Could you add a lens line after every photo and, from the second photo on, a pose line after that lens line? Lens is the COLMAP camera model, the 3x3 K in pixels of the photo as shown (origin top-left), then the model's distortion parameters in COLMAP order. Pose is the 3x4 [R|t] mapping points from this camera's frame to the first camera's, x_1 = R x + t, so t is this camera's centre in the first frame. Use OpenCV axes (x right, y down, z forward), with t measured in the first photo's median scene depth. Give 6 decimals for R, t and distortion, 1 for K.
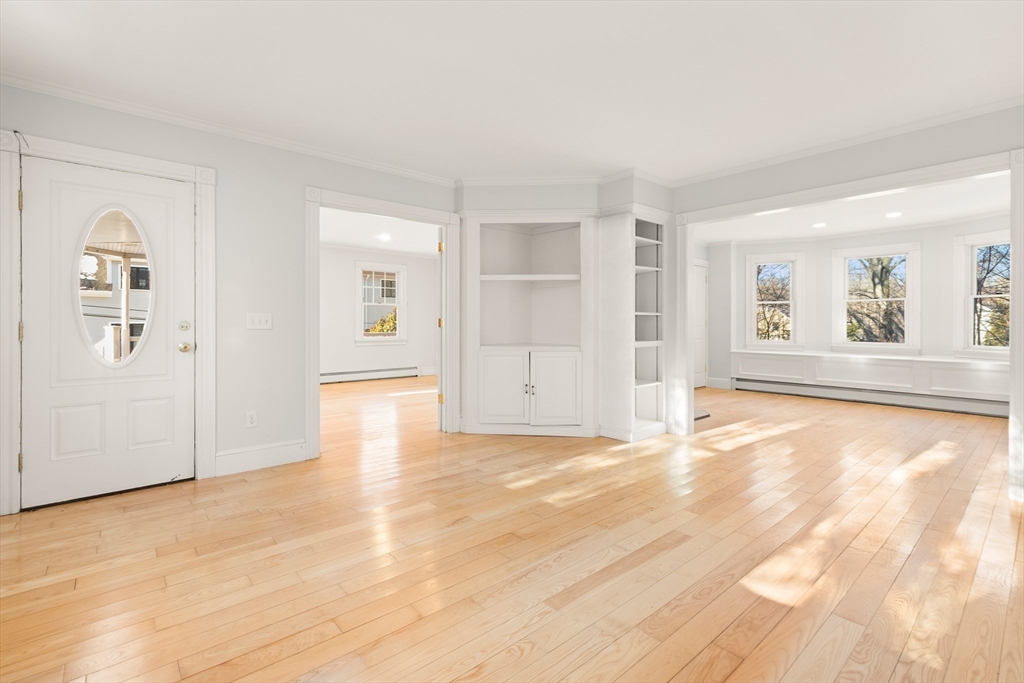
lens RADIAL K [[466.7, 0, 519.1], [0, 466.7, 335.5], [0, 0, 1]] dist [0.010503, 0.000222]
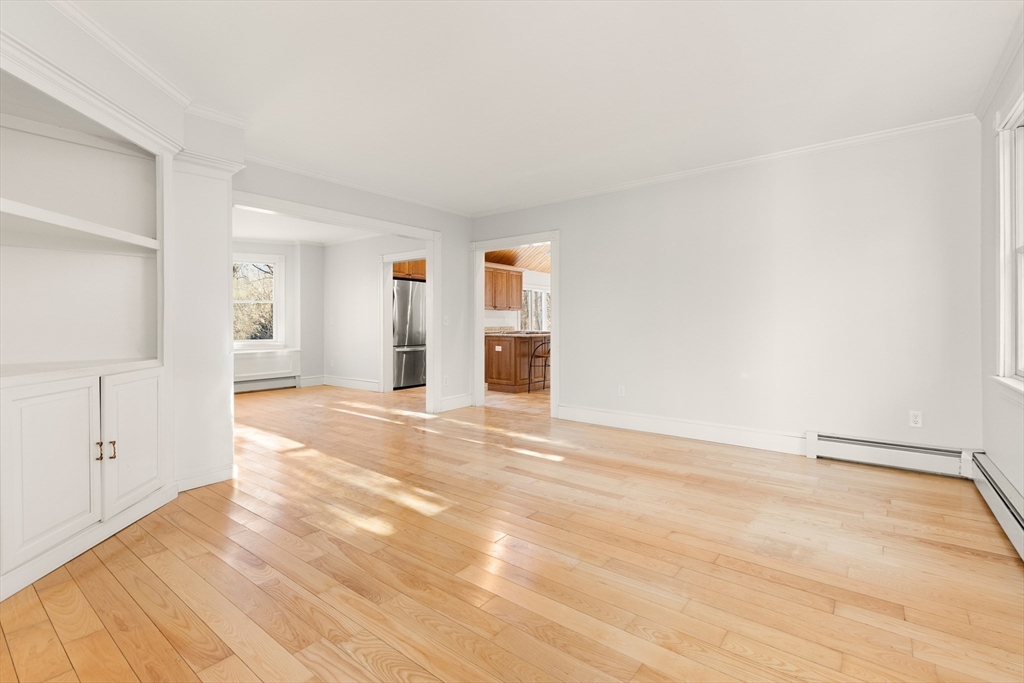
lens RADIAL K [[466.7, 0, 517.8], [0, 466.7, 335.7], [0, 0, 1]] dist [0.010503, 0.000222]
pose [[-0.189967, -0.028538, 0.981376, -1.111105], [0.028242, 0.999005, 0.034517, -0.028958], [-0.981384, 0.034273, -0.188972, 1.285641]]
